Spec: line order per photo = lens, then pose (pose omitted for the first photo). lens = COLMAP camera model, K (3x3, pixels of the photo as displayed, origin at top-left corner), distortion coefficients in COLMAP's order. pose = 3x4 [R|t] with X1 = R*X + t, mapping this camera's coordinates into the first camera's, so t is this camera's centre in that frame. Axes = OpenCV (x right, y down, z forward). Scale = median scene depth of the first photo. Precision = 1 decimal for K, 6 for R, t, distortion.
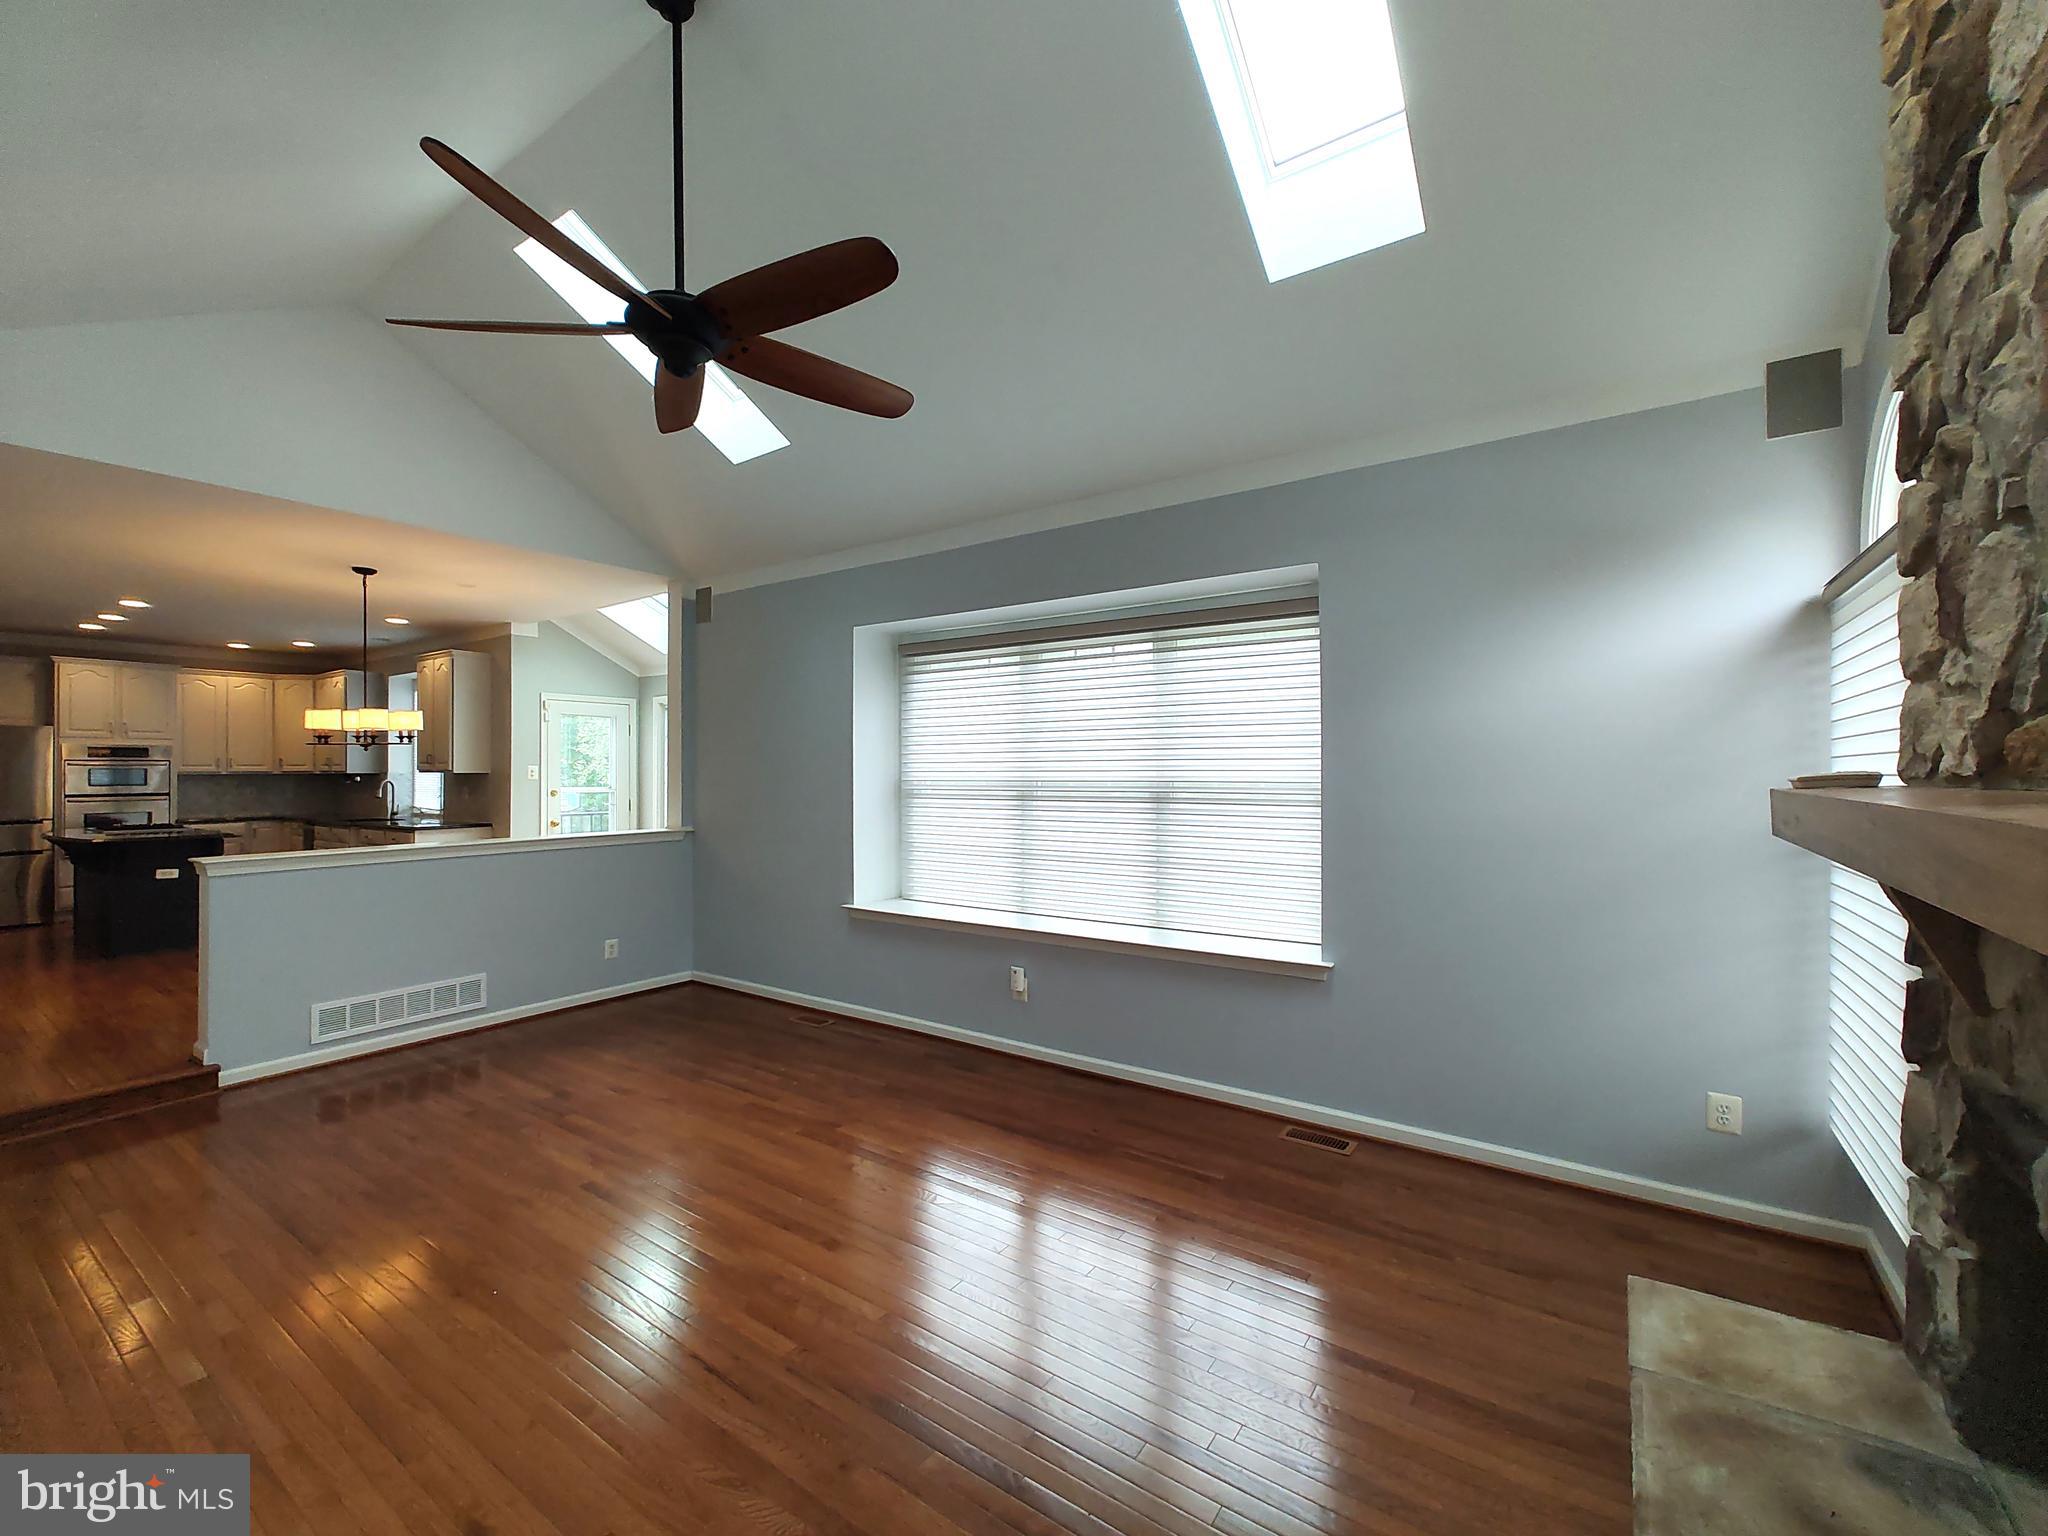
lens RADIAL K [[848.0, 0, 1030.5], [0, 848.0, 776.6], [0, 0, 1]] dist [0.002073, -0.004192]
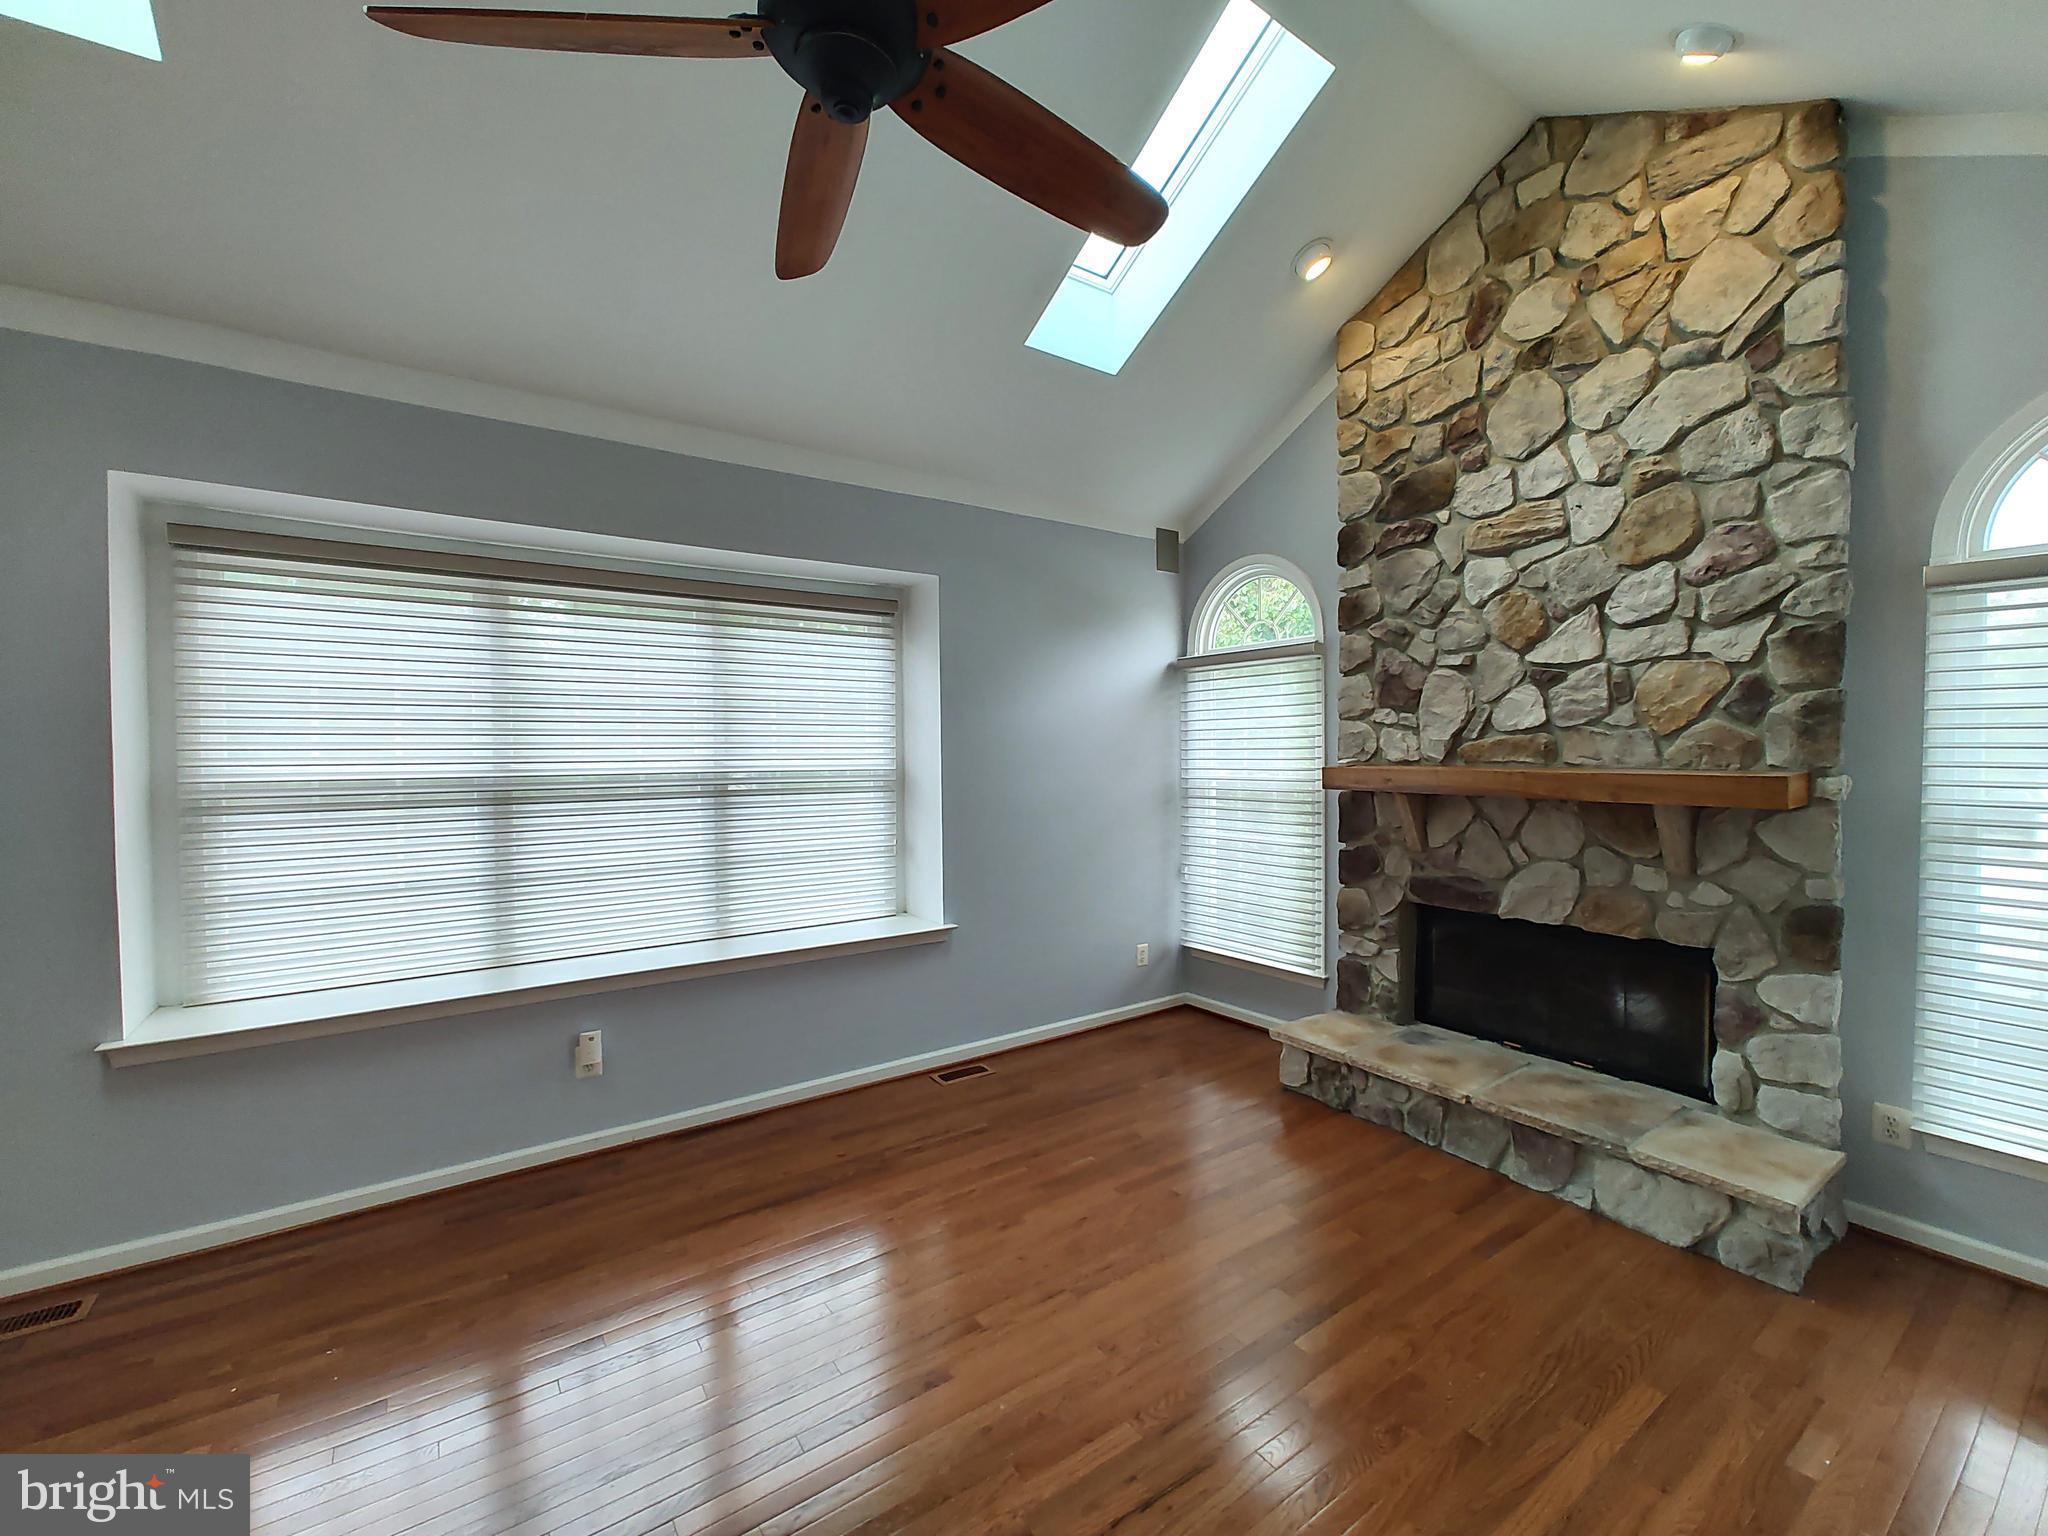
lens RADIAL K [[848.0, 0, 1026.0], [0, 848.0, 765.5], [0, 0, 1]] dist [0.002073, -0.004192]
pose [[0.344441, -0.016315, 0.938666, -0.534969], [0.011517, 0.999847, 0.013152, -0.008393], [-0.938737, 0.006280, 0.344577, 0.378997]]
